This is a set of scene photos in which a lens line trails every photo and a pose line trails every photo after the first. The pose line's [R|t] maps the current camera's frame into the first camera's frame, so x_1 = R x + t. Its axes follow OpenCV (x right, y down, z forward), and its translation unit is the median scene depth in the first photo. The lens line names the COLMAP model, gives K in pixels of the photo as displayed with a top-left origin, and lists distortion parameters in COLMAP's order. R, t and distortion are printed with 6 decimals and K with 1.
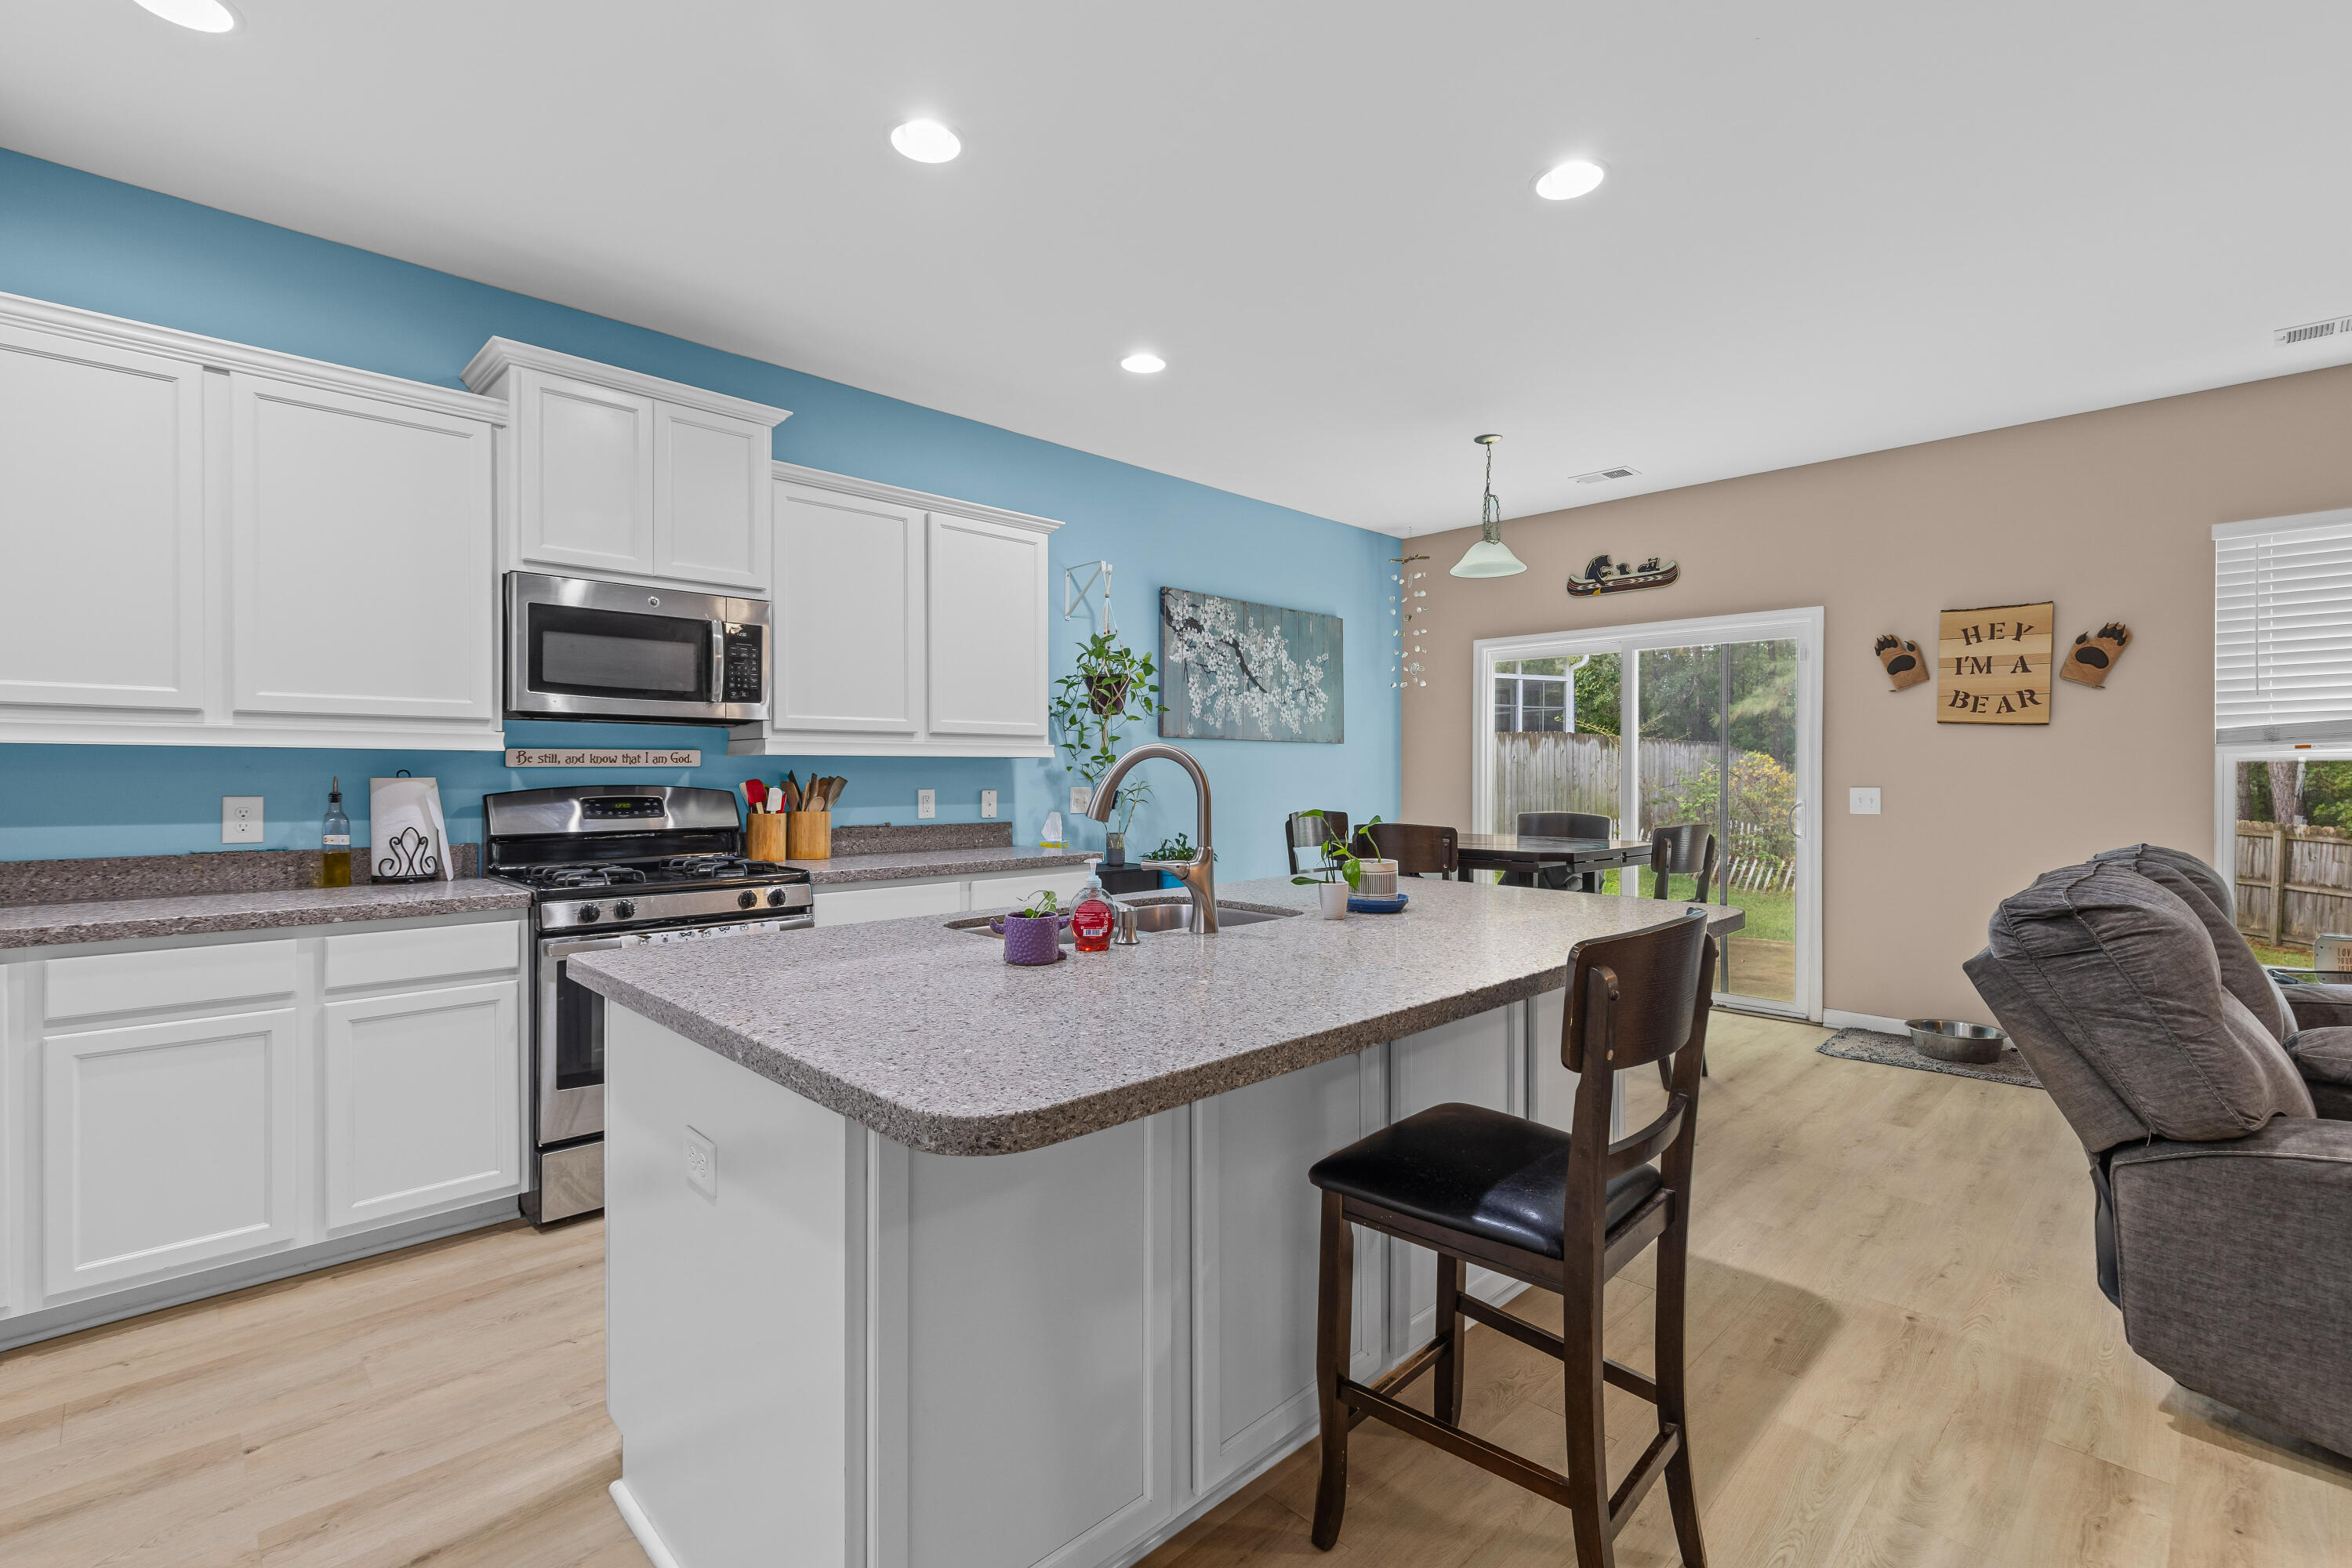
lens RADIAL K [[1058.1, 0, 1173.9], [0, 1058.1, 777.9], [0, 0, 1]] dist [0.015743, -0.002719]
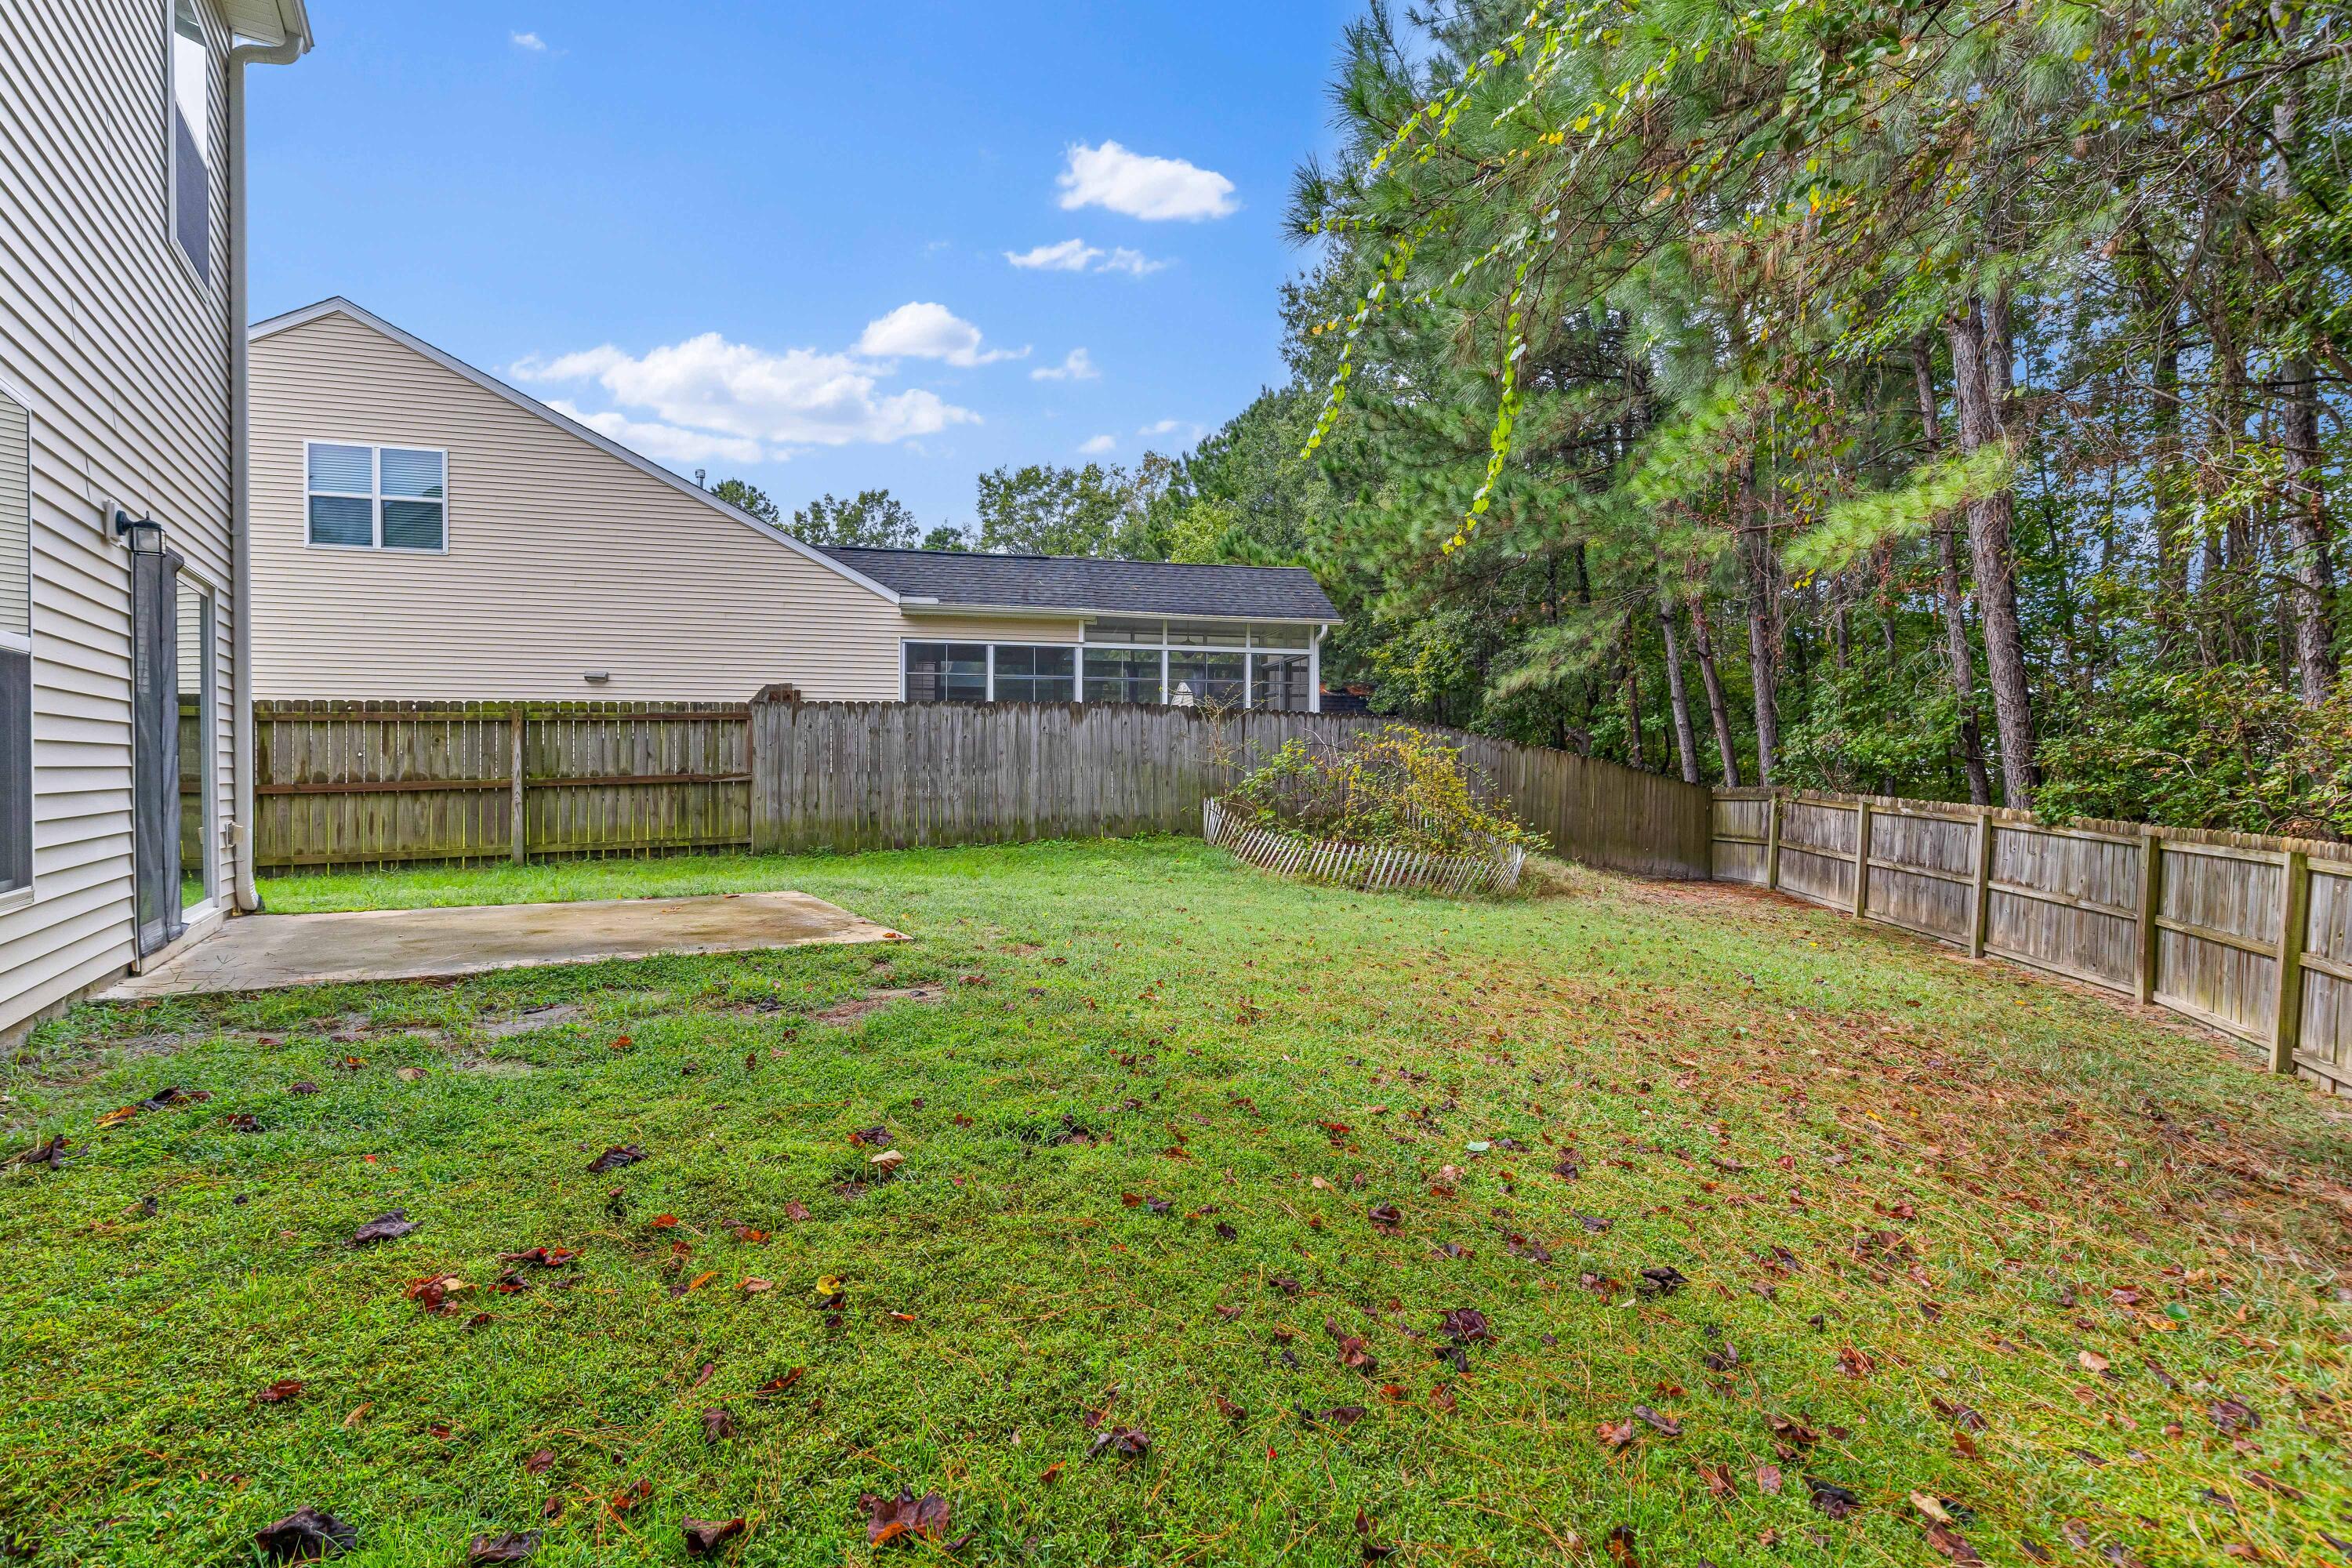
lens RADIAL K [[1058.1, 0, 1178.1], [0, 1058.1, 787.7], [0, 0, 1]] dist [0.015743, -0.002719]
pose [[0.977997, 0.005462, -0.208547, 1.525121], [-0.003693, 0.999954, 0.008872, 0.059701], [0.208585, -0.007907, 0.977972, 0.240951]]
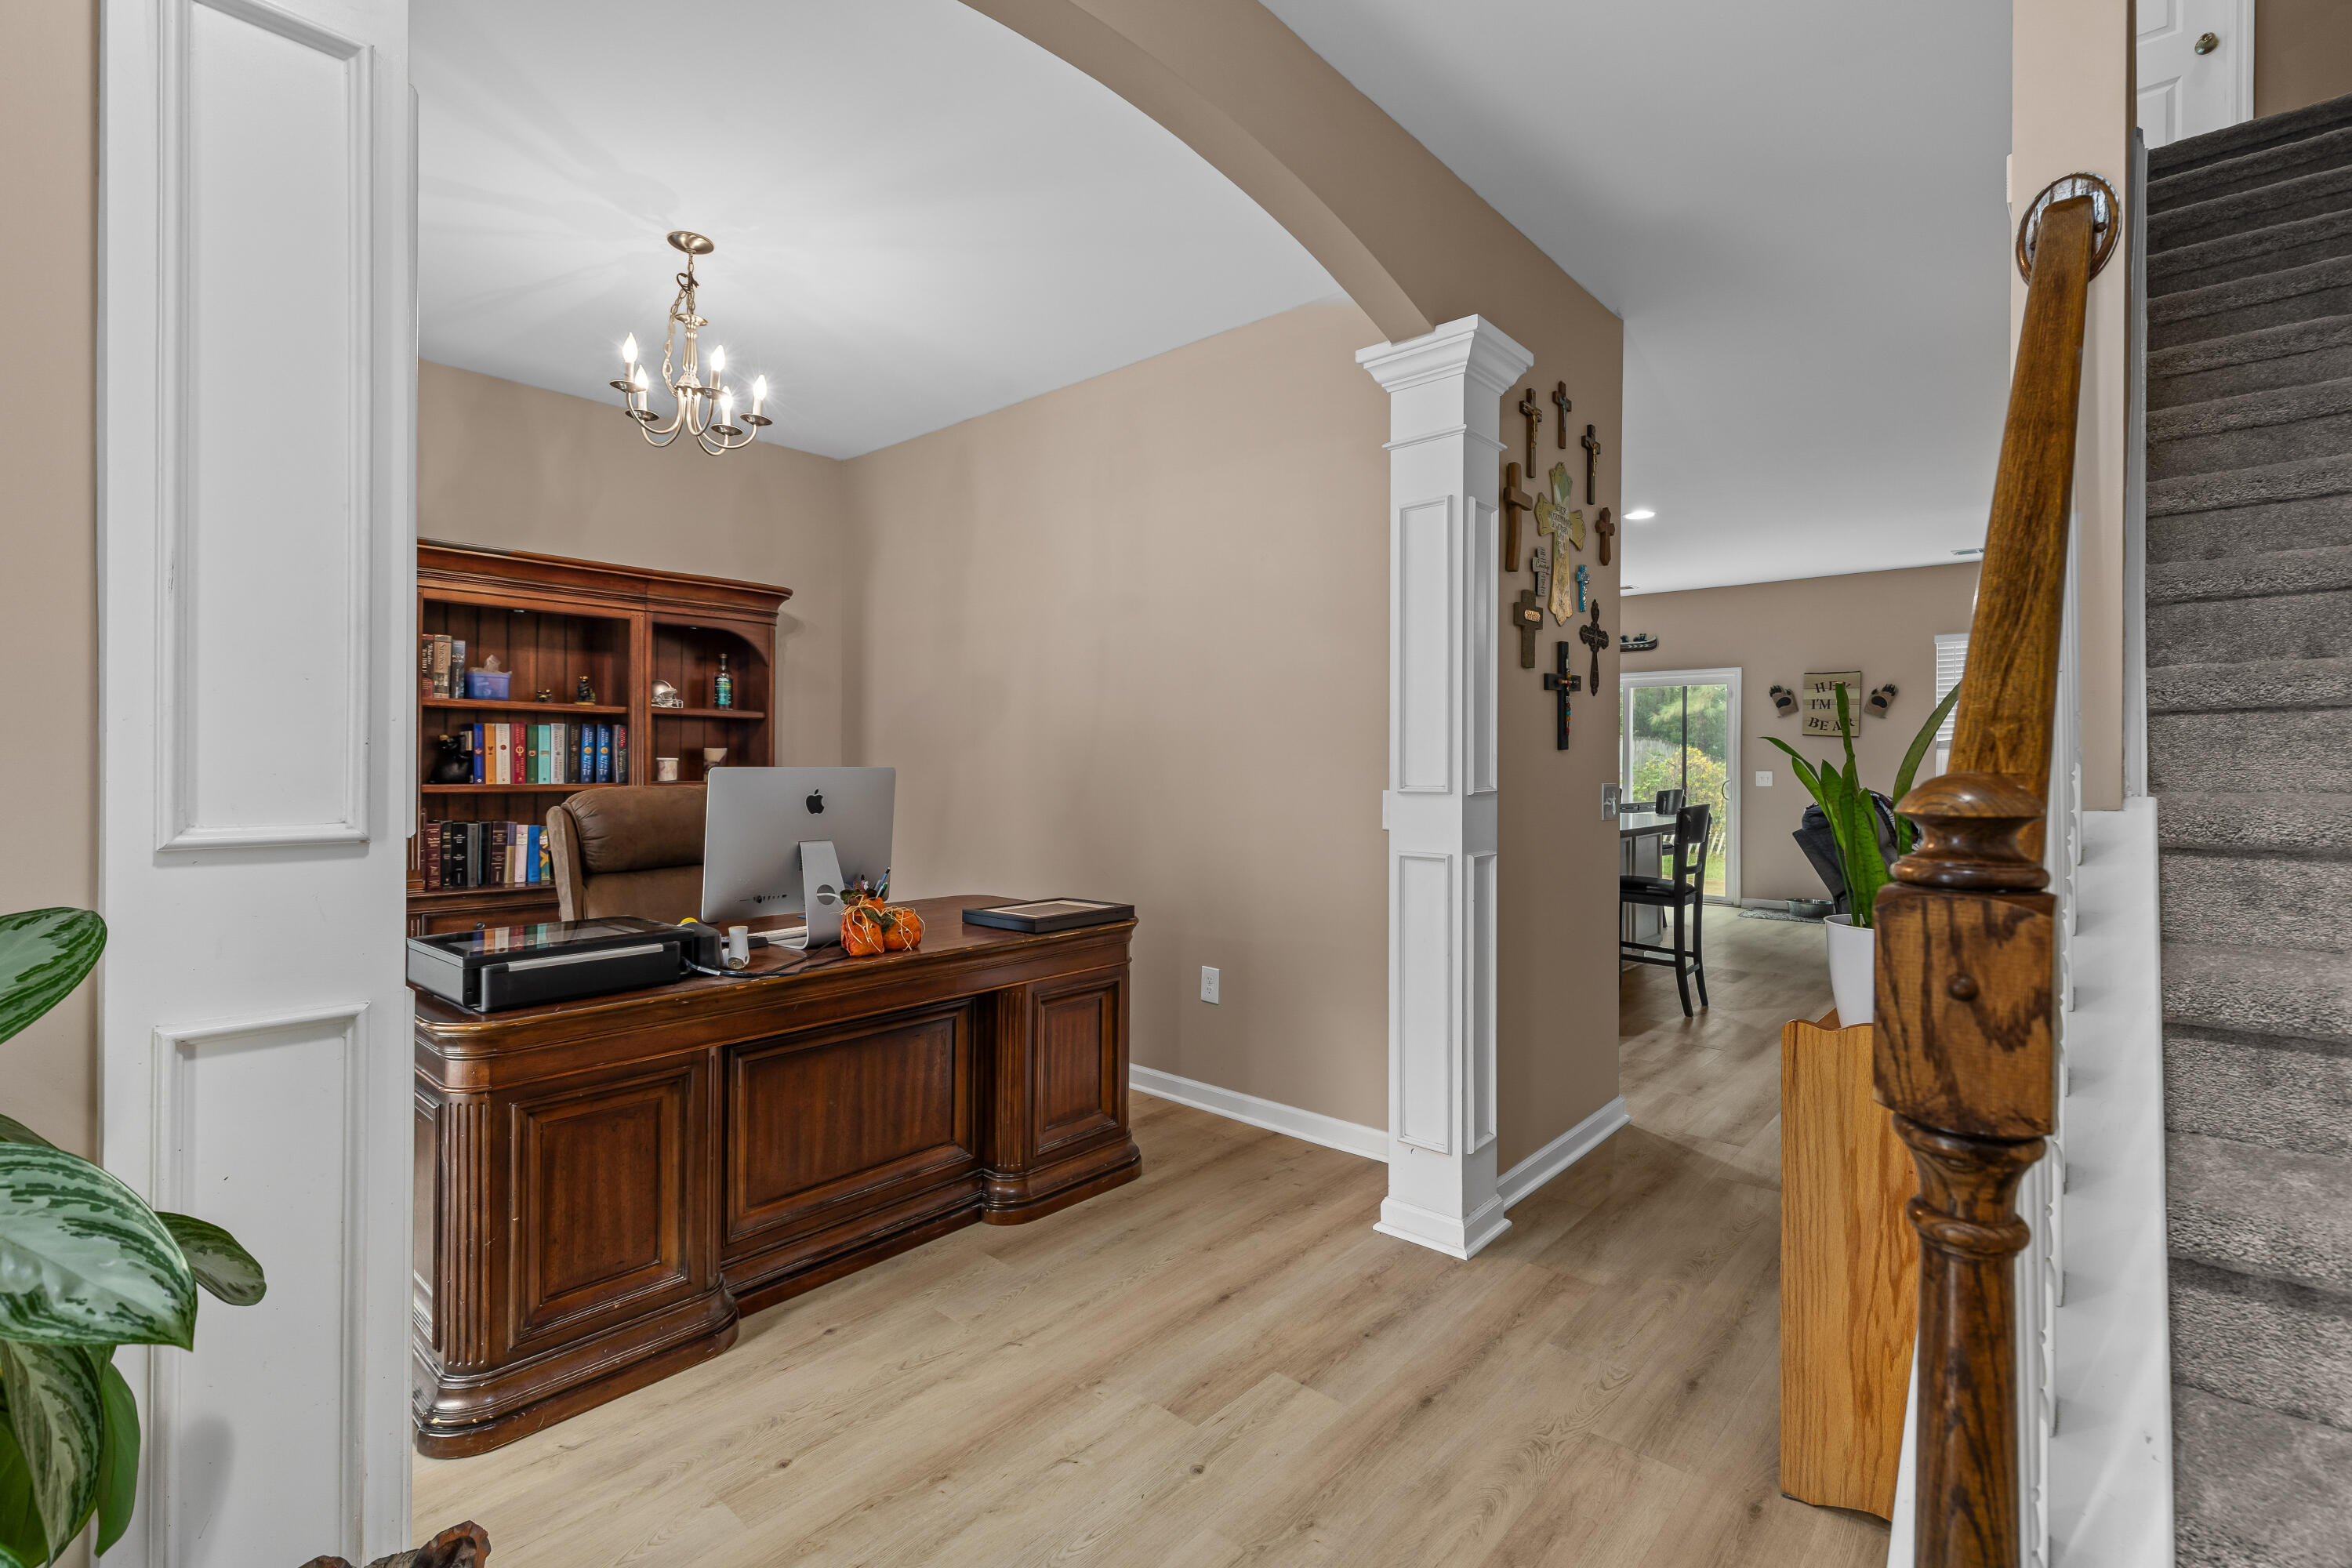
lens RADIAL K [[1058.1, 0, 1172.9], [0, 1058.1, 766.2], [0, 0, 1]] dist [0.015743, -0.002719]
pose [[0.998277, 0.001973, 0.058641, -0.371583], [-0.001910, 0.999998, -0.001135, 0.003863], [-0.058643, 0.001021, 0.998278, -0.602673]]
